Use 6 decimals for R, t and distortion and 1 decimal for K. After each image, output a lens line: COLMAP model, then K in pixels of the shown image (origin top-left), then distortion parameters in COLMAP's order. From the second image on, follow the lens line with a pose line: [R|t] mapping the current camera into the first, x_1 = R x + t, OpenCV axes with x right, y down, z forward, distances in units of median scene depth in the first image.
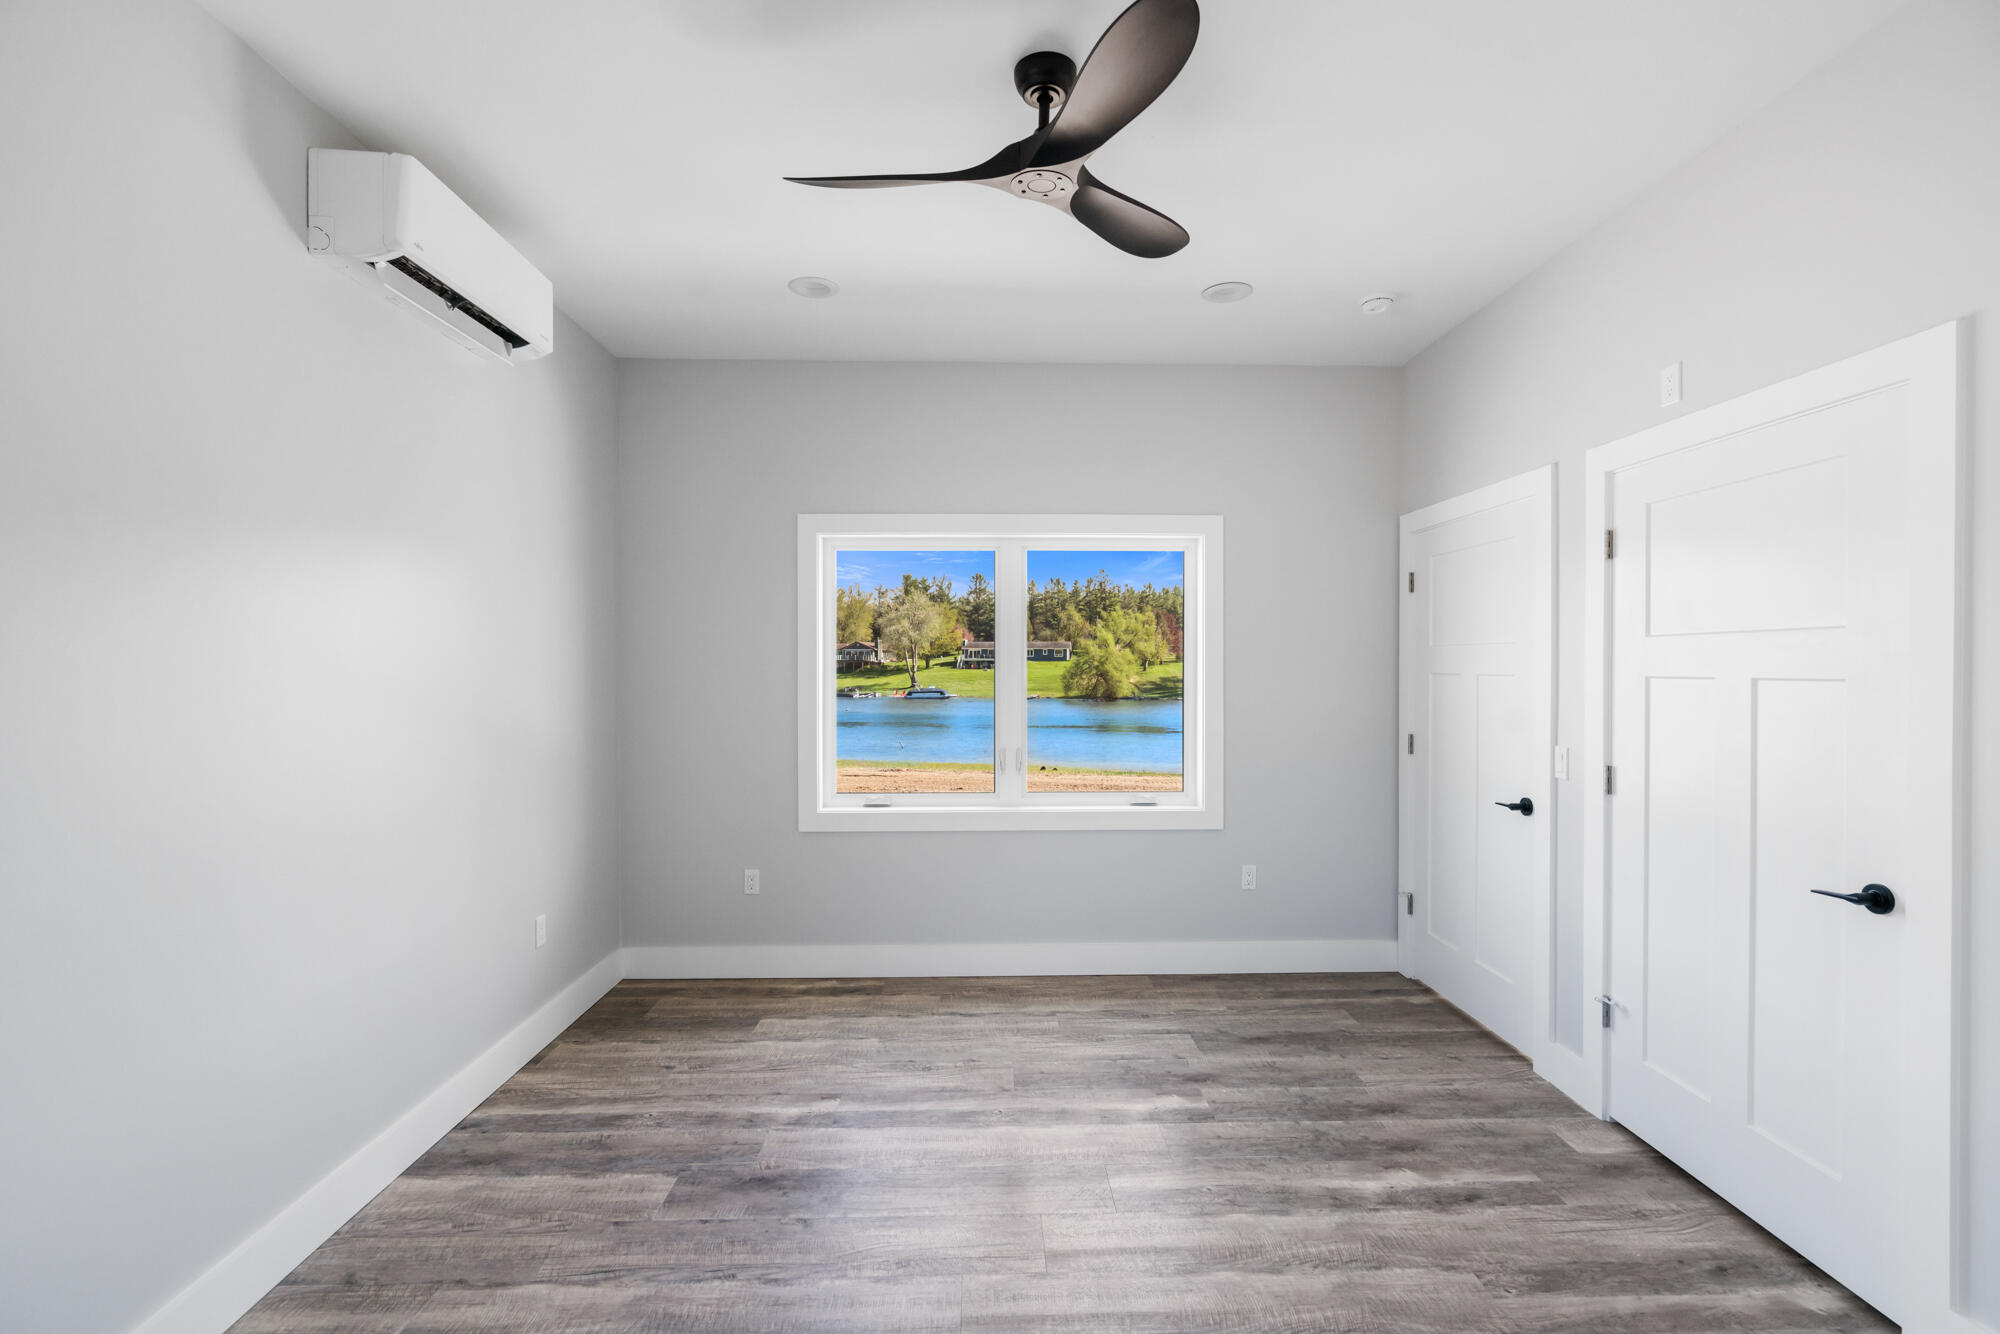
lens RADIAL K [[898.3, 0, 1003.4], [0, 898.3, 670.2], [0, 0, 1]] dist [-0.003355, 0.001145]
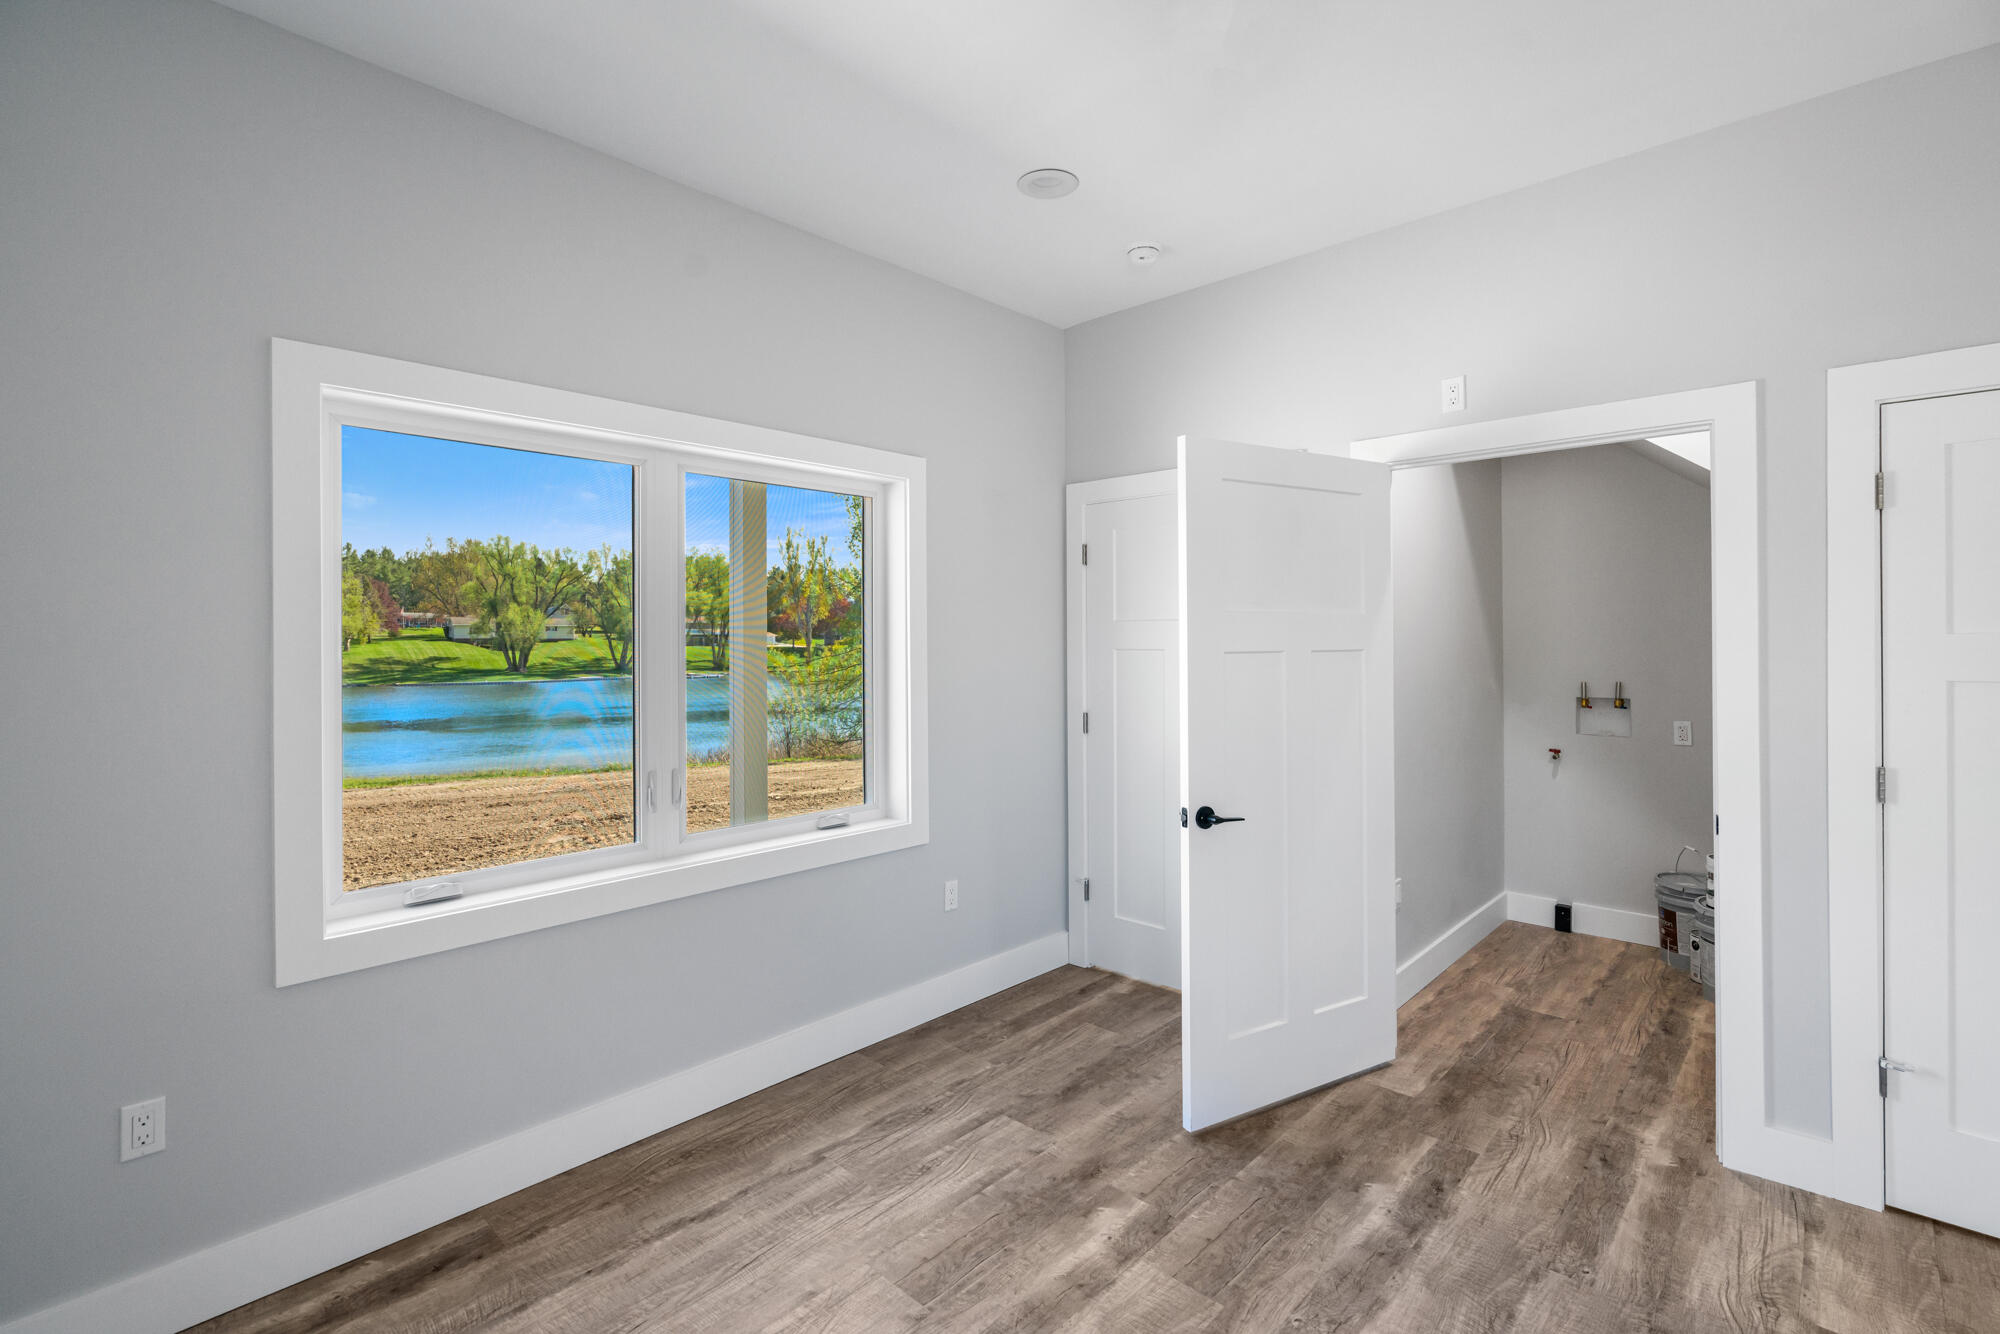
lens RADIAL K [[911.4, 0, 1001.2], [0, 911.4, 641.3], [0, 0, 1]] dist [-0.003024, 0.000525]
pose [[0.703208, -0.003455, 0.710975, -0.352384], [0.008509, 0.999957, -0.003556, -0.003221], [-0.710933, 0.008550, 0.703208, 0.437400]]
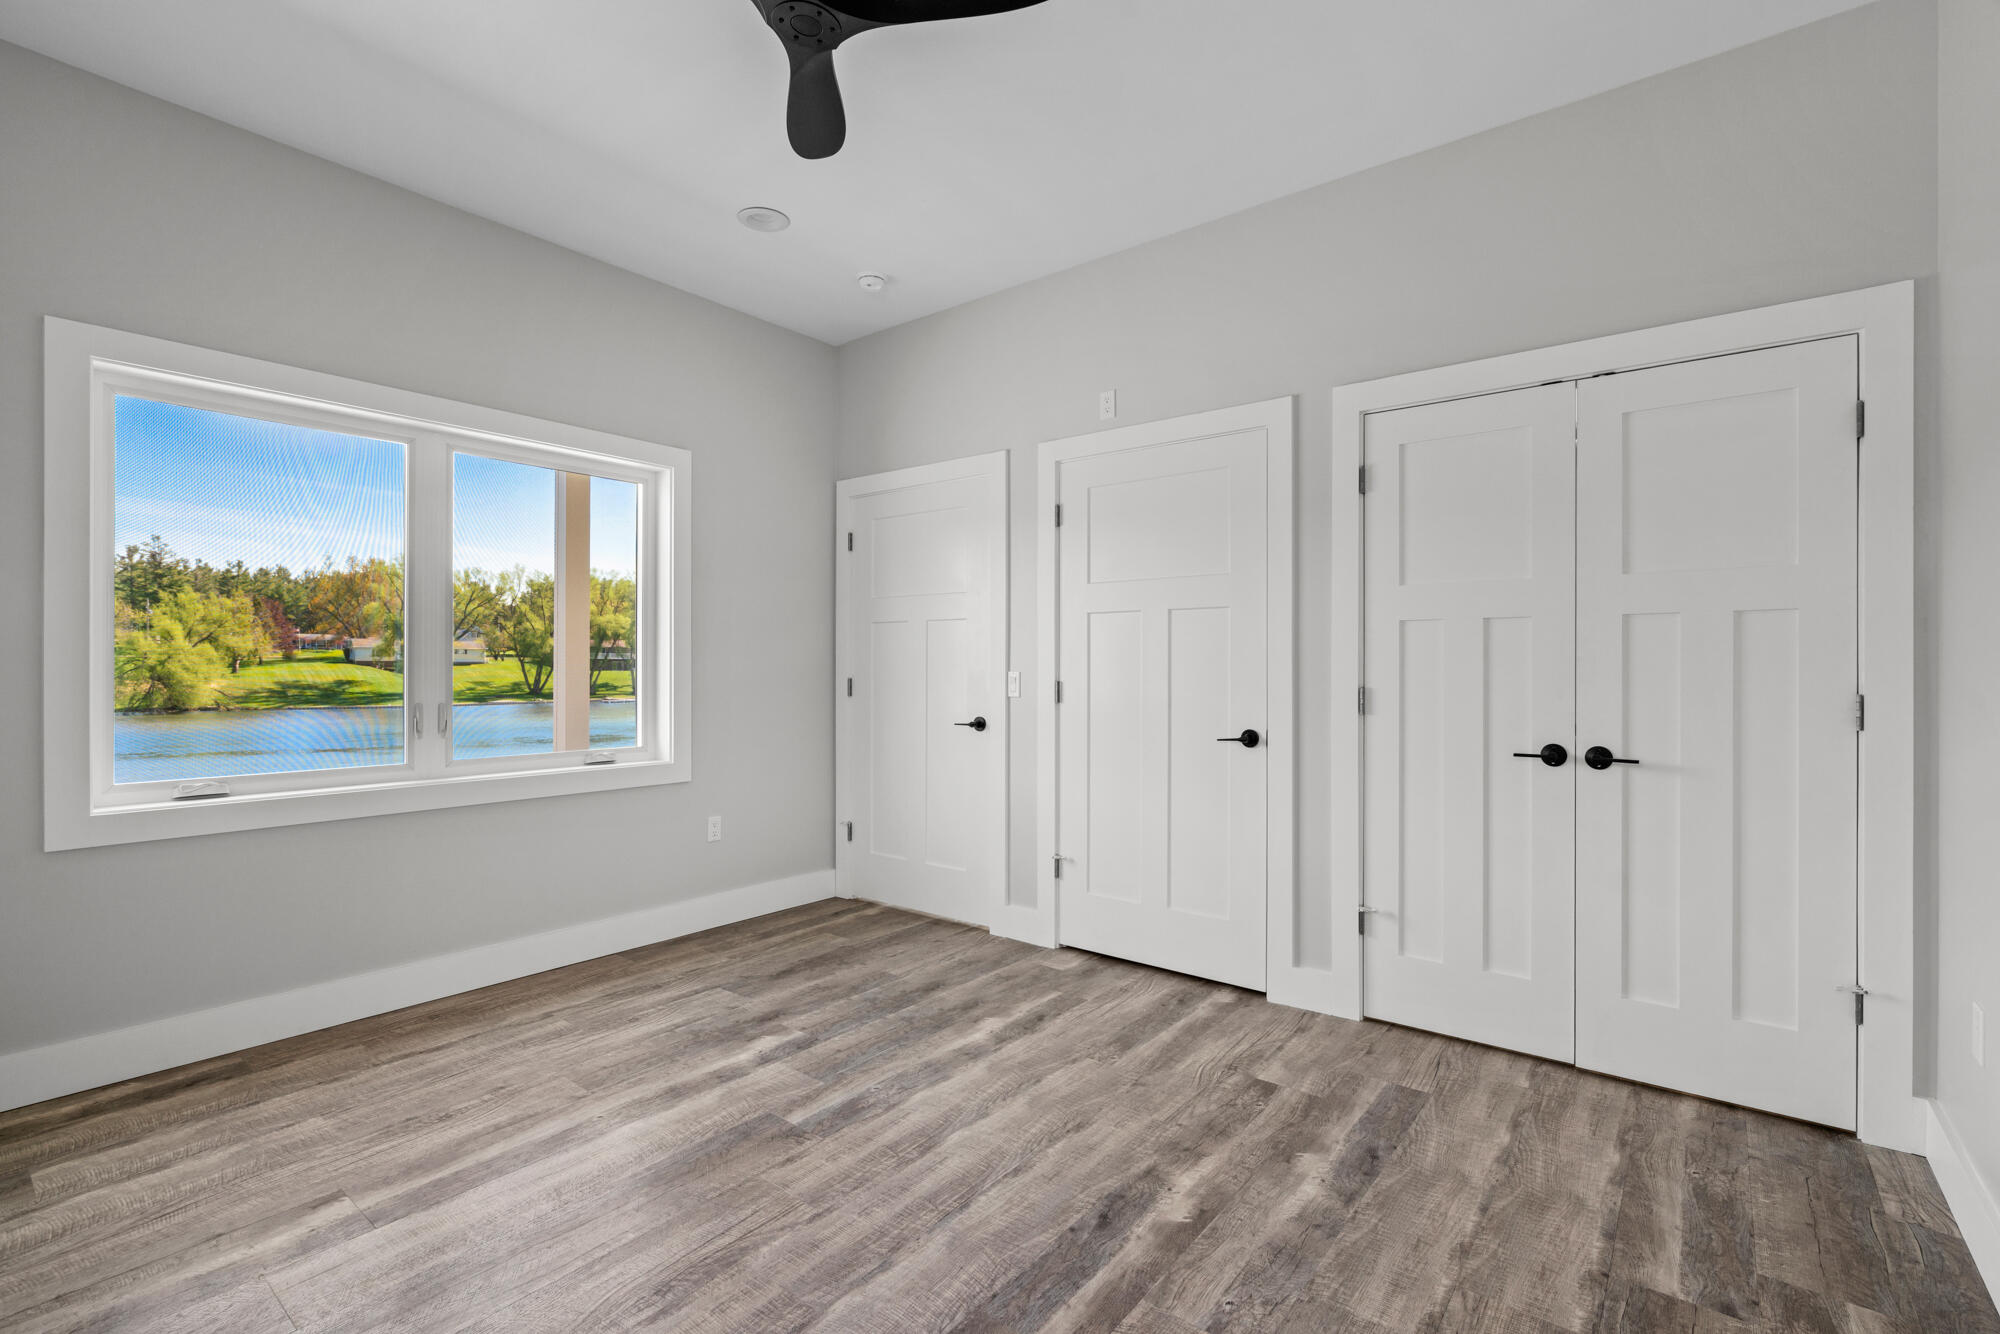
lens RADIAL K [[898.3, 0, 1003.4], [0, 898.3, 670.2], [0, 0, 1]] dist [-0.003355, 0.001145]
pose [[0.642200, -0.000083, 0.766537, -0.321167], [0.002943, 0.999993, -0.002358, 0.074207], [-0.766532, 0.003770, 0.642195, 0.162213]]
